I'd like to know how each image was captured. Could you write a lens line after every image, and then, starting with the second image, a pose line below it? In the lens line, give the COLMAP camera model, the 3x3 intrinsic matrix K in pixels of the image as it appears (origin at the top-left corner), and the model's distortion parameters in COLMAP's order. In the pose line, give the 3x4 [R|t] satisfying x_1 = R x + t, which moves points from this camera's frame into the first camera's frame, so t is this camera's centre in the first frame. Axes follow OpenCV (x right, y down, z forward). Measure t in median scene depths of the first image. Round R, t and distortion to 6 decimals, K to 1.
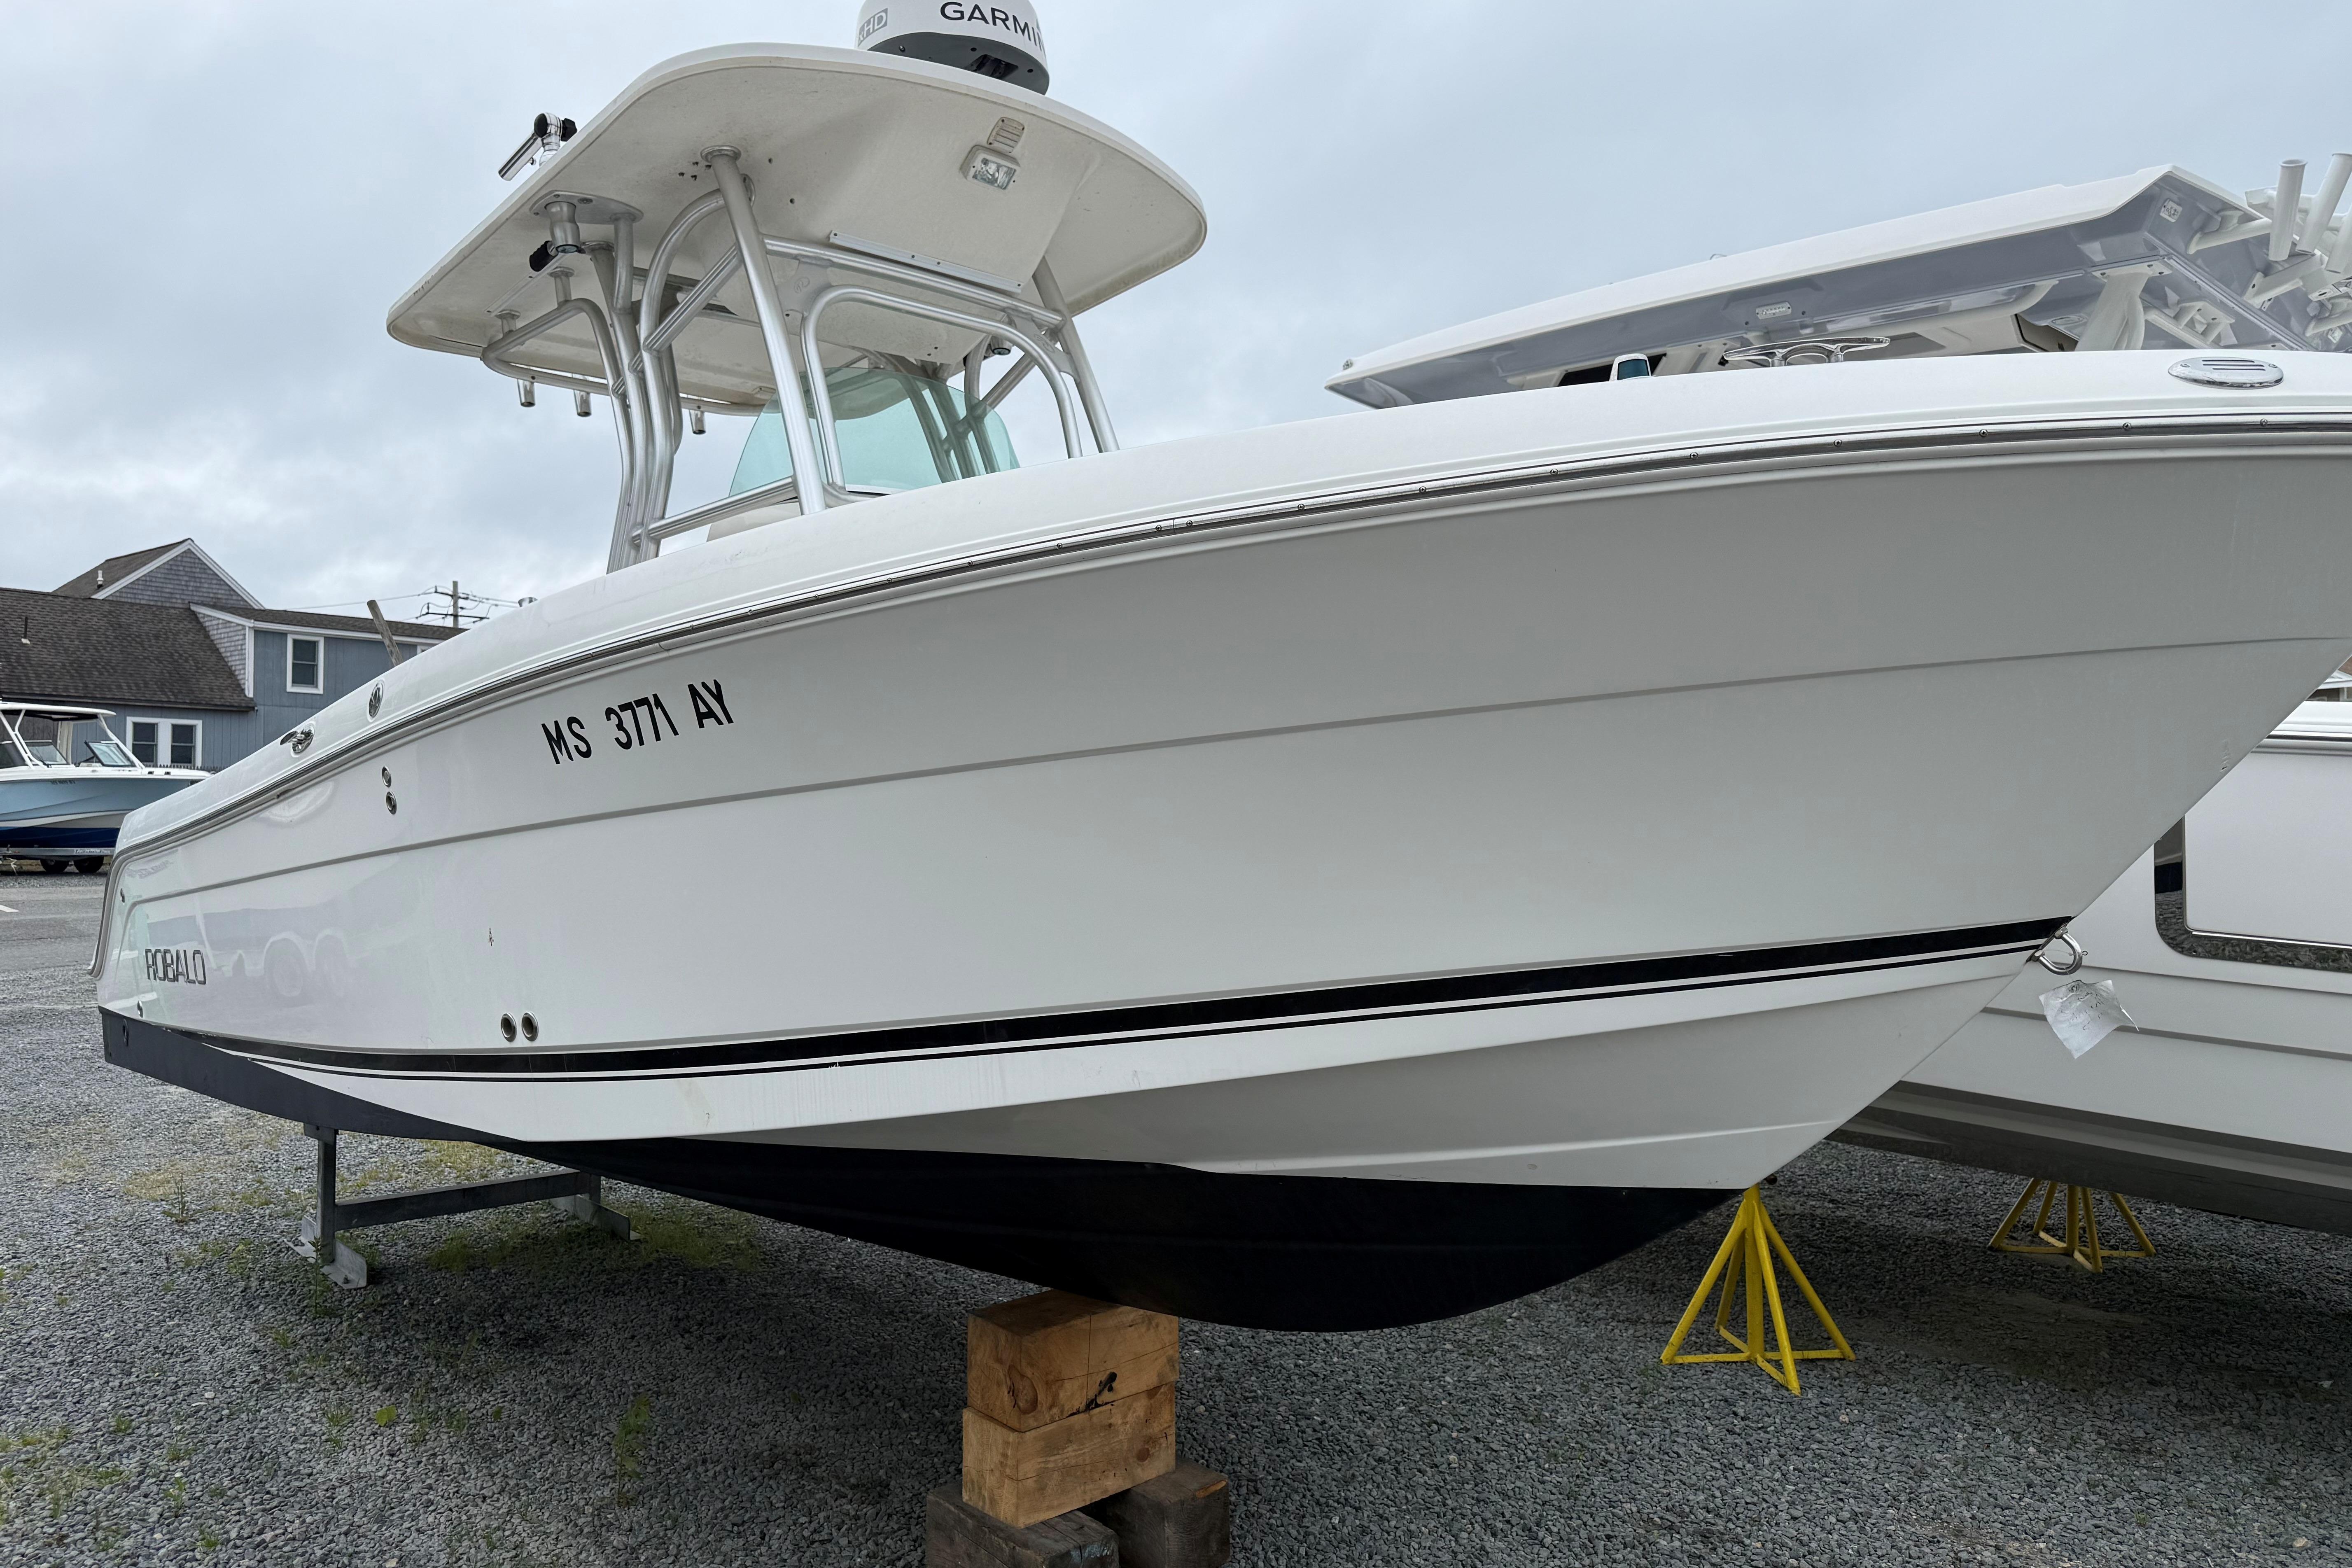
lens RADIAL K [[1654.4, 0, 1168.9], [0, 1654.4, 796.4], [0, 0, 1]] dist [0.045112, -0.060956]
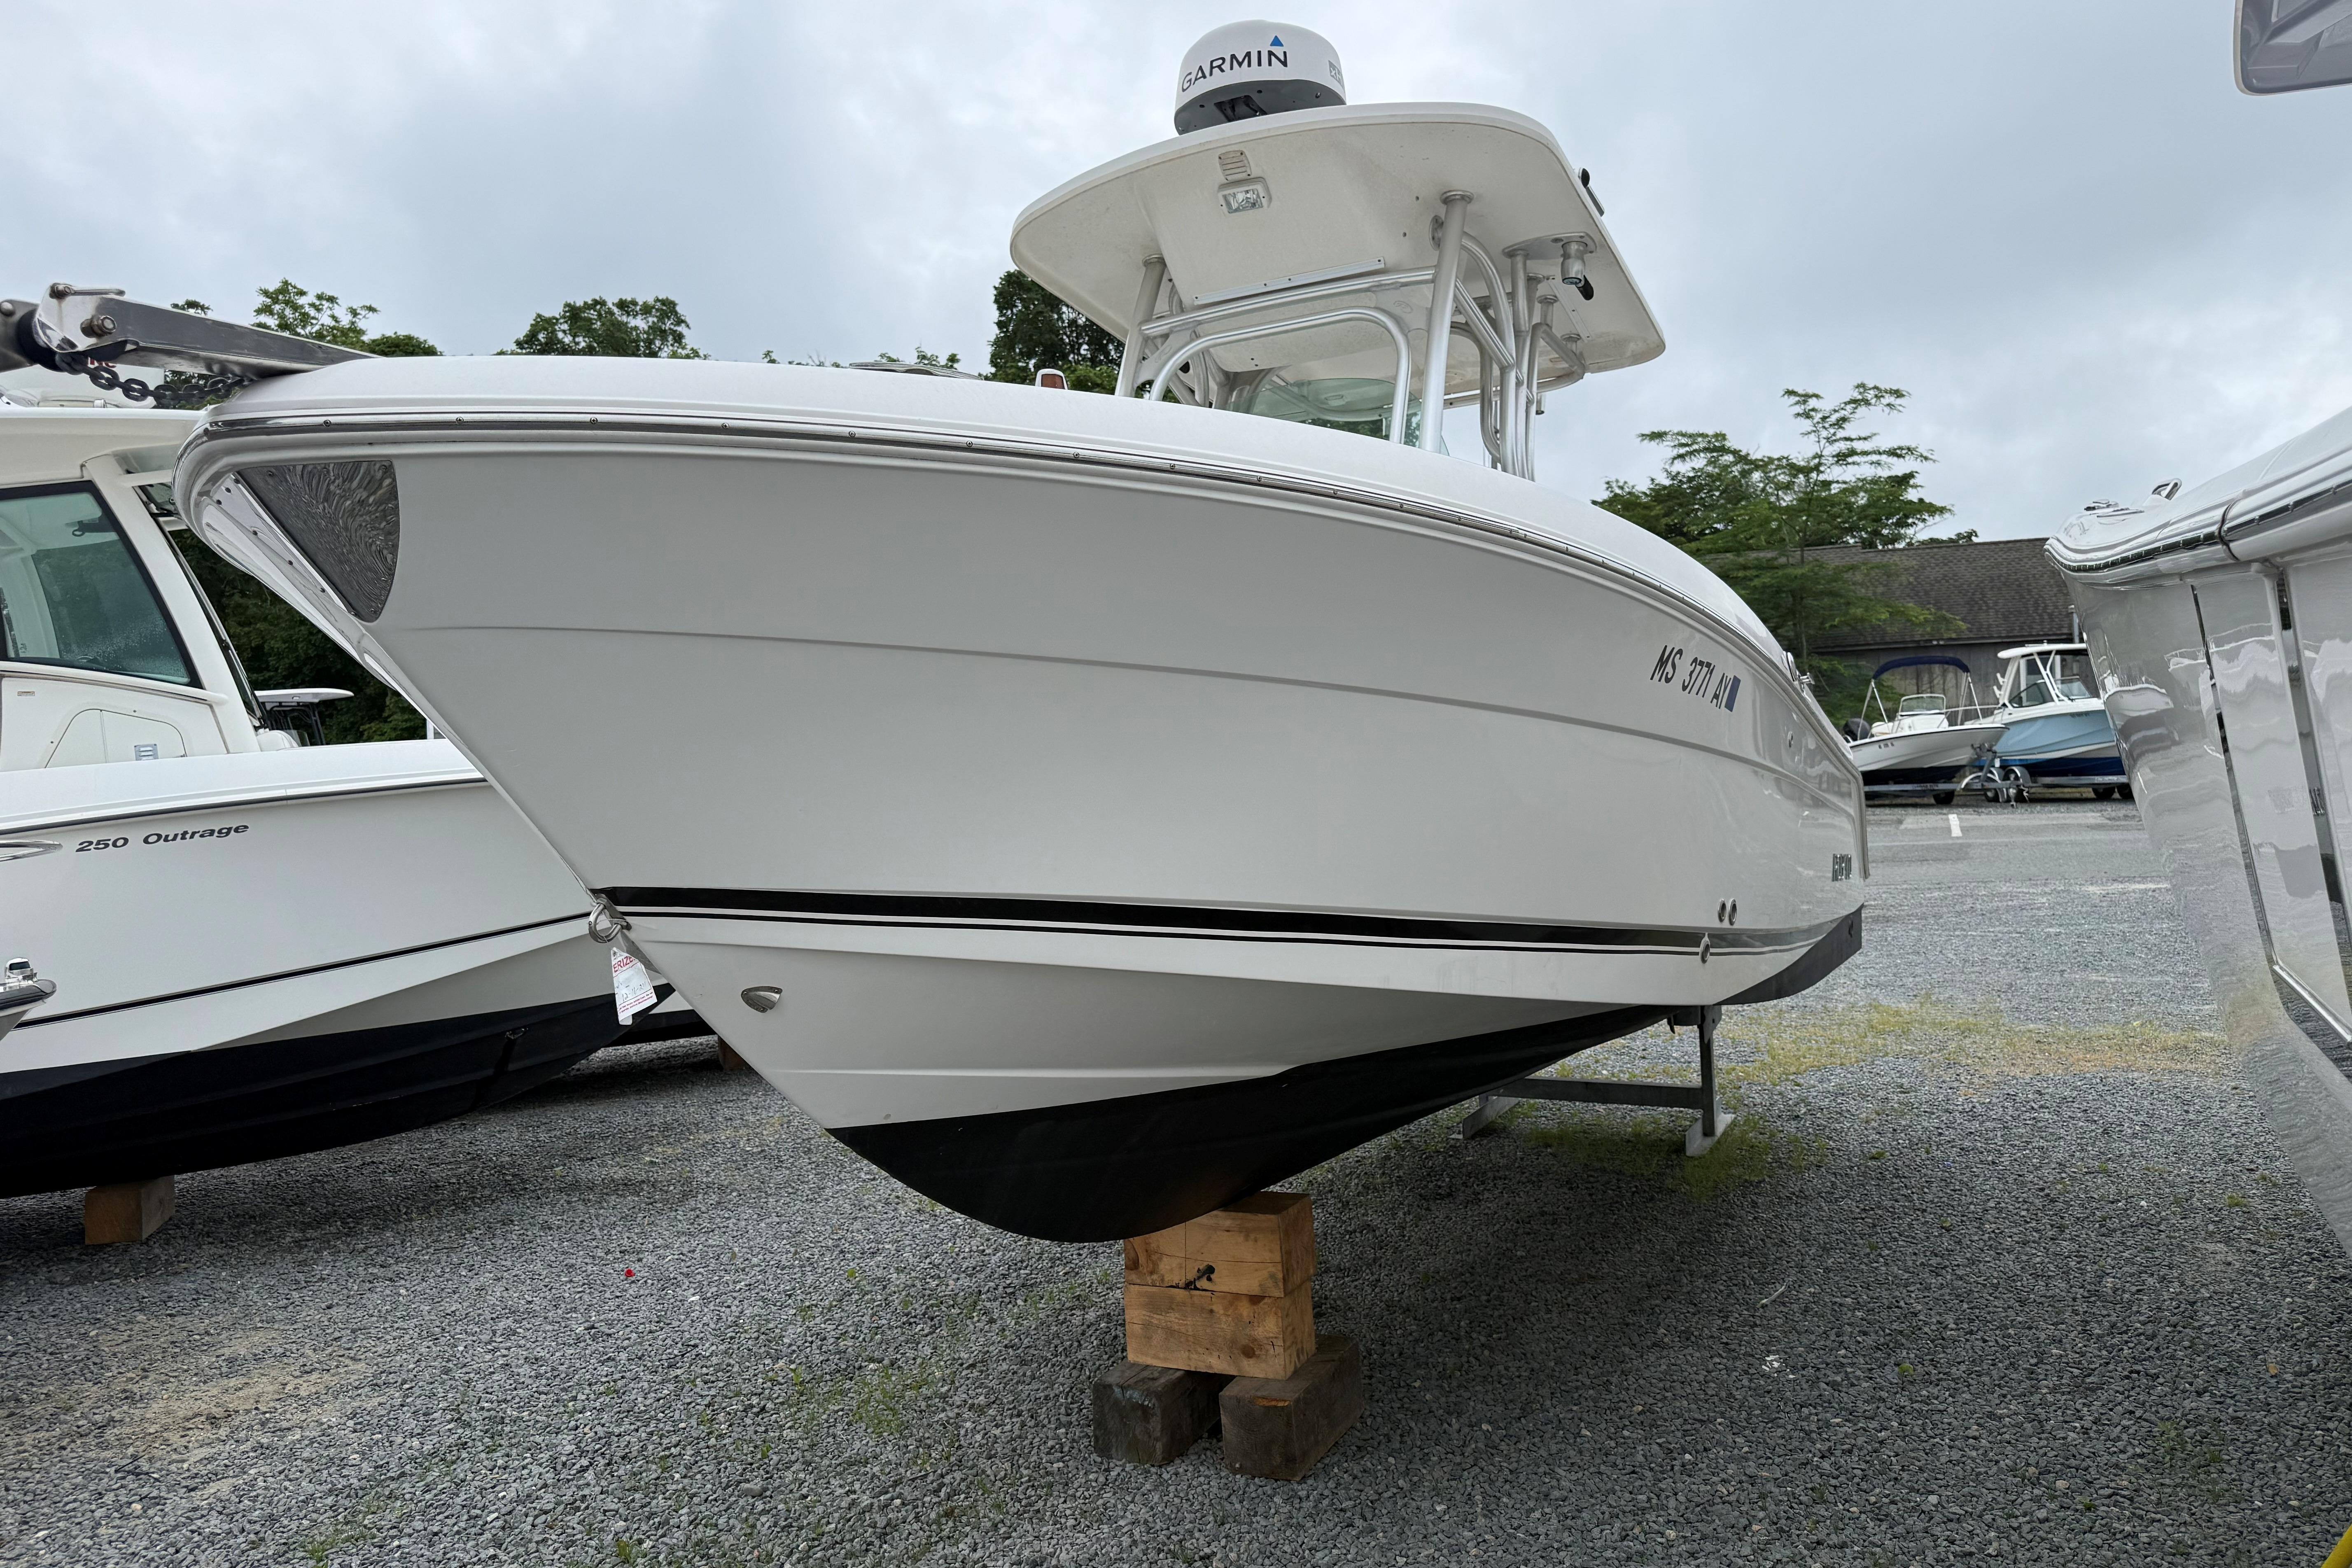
lens RADIAL K [[1654.4, 0, 1177.7], [0, 1654.4, 803.3], [0, 0, 1]] dist [0.045112, -0.060956]
pose [[0.349149, -0.003905, -0.937059, 0.998723], [0.051757, 0.998545, 0.015123, 0.013599], [0.935637, -0.053779, 0.348843, 0.589255]]
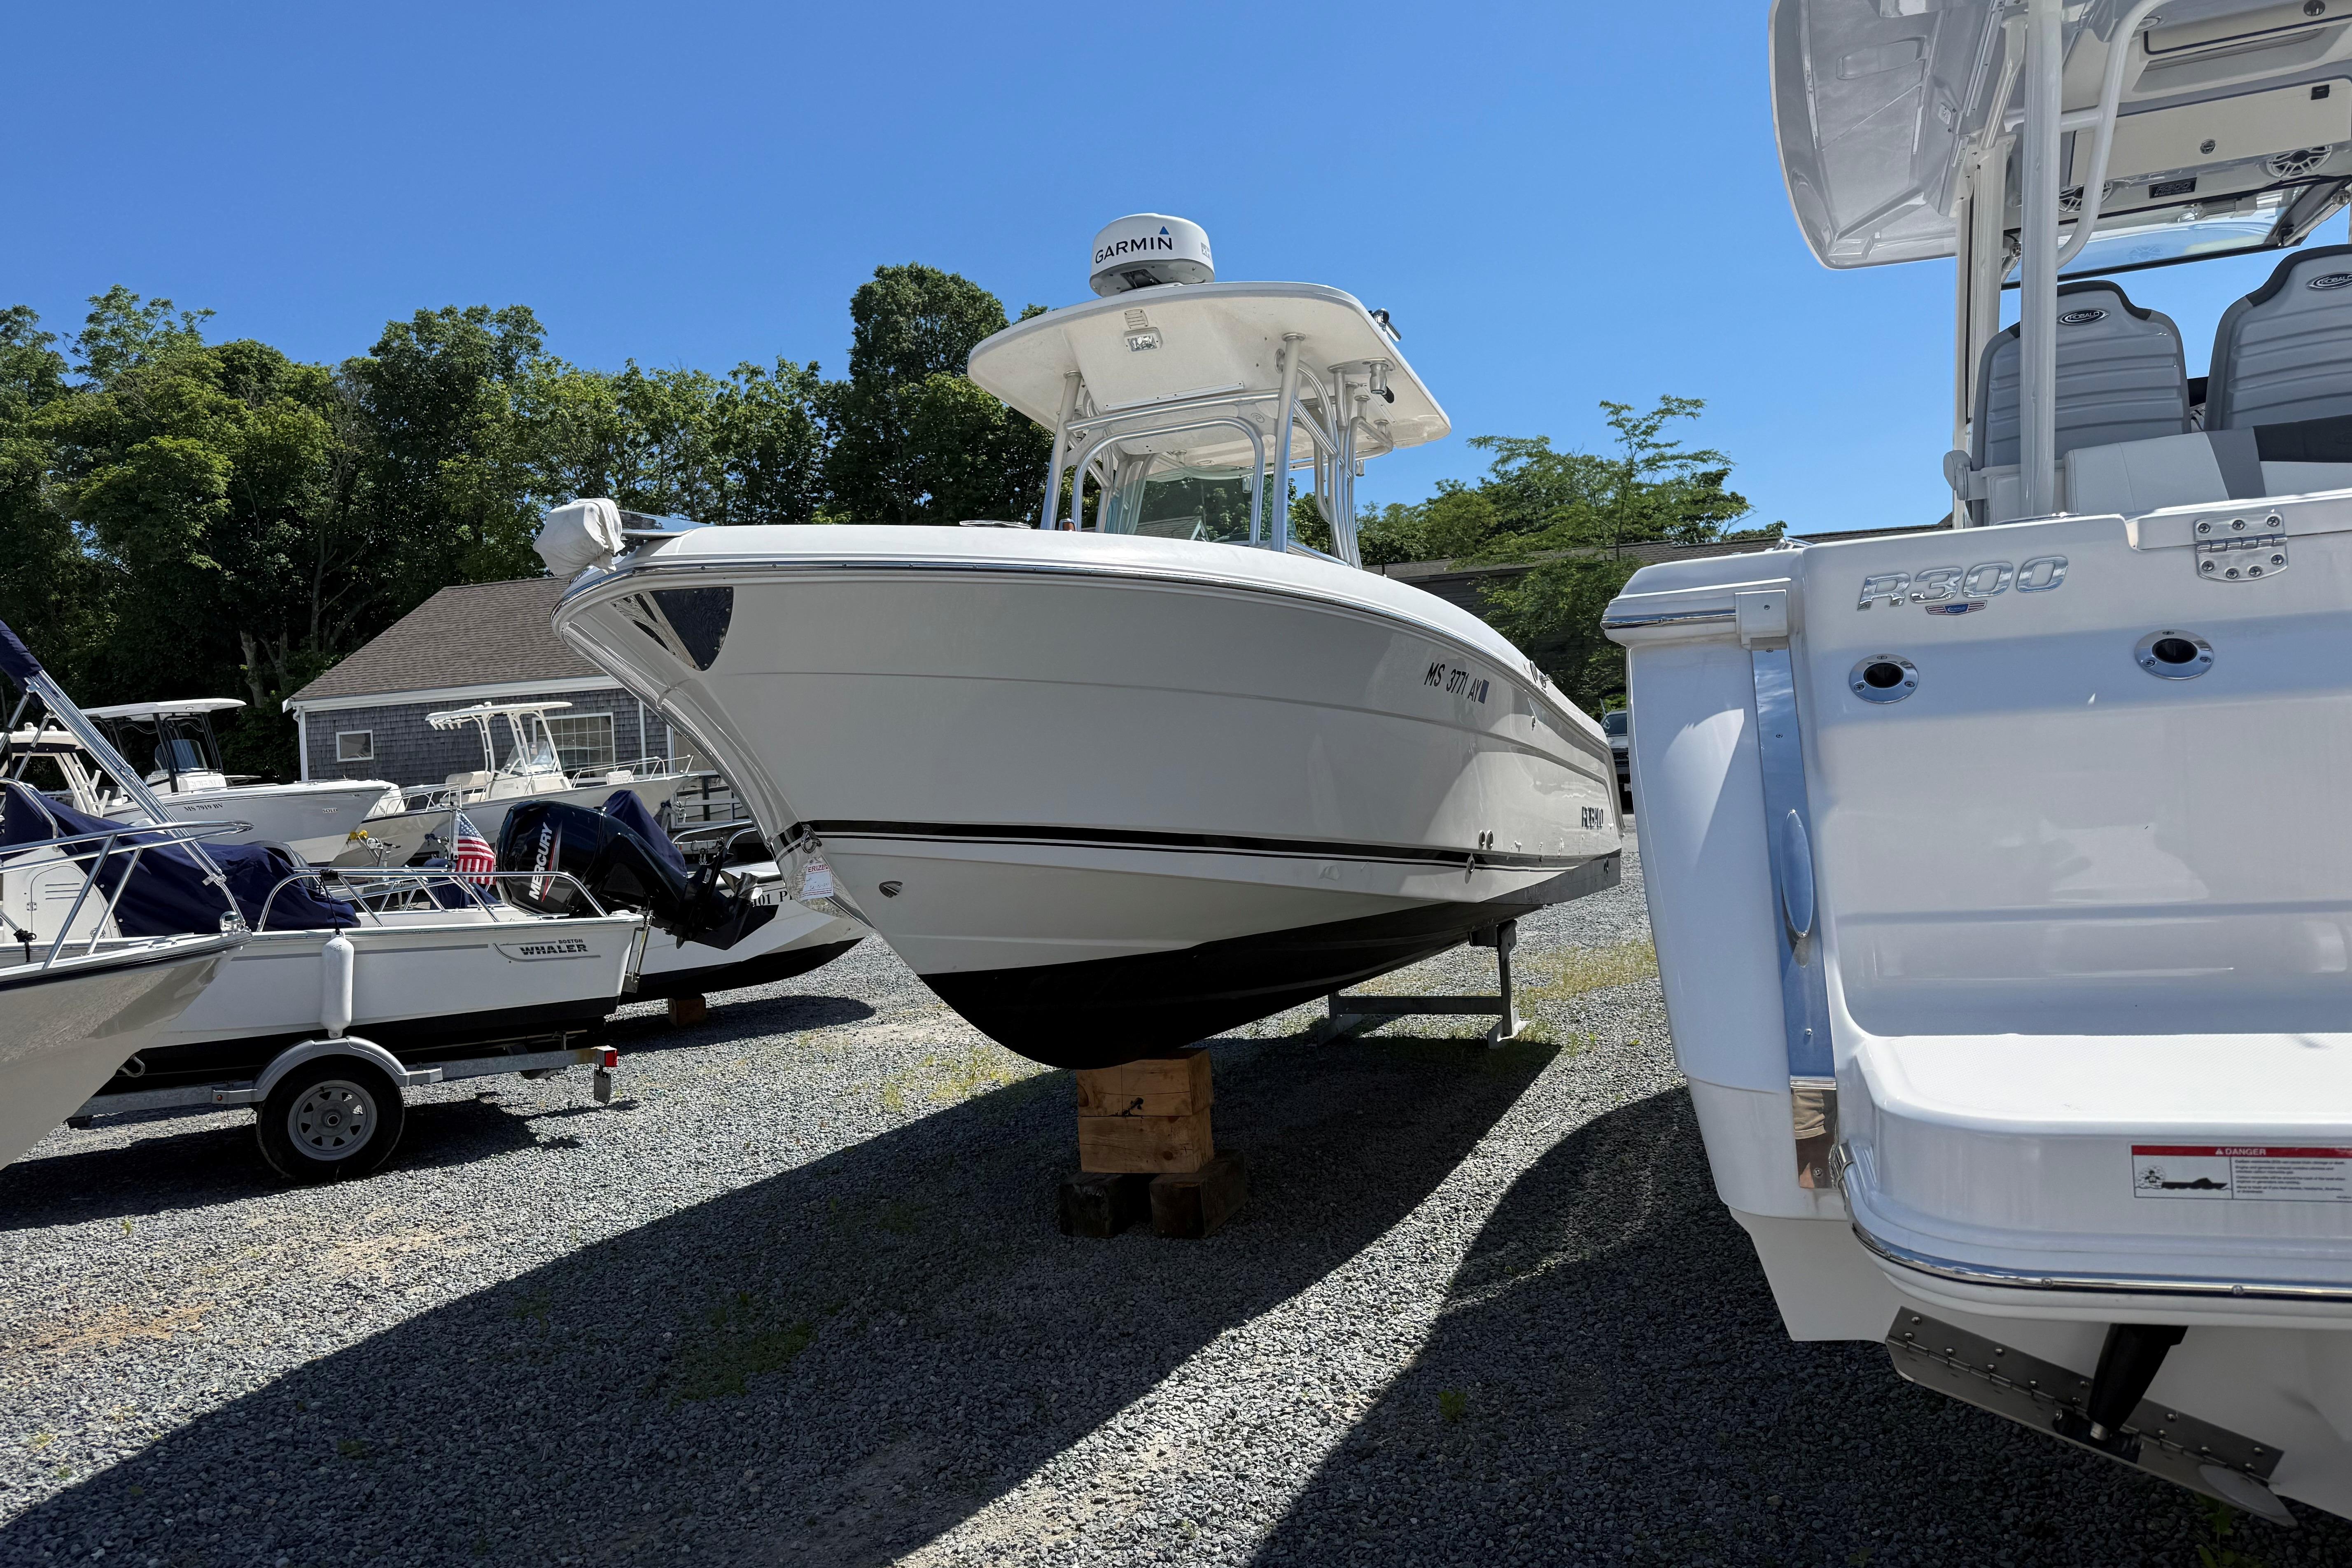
lens RADIAL K [[1654.4, 0, 1171.3], [0, 1654.4, 791.7], [0, 0, 1]] dist [0.045112, -0.060956]
pose [[0.426474, -0.015893, -0.904360, 1.409882], [0.072983, 0.997190, 0.016892, 0.024494], [0.901550, -0.073207, 0.426436, 0.355704]]
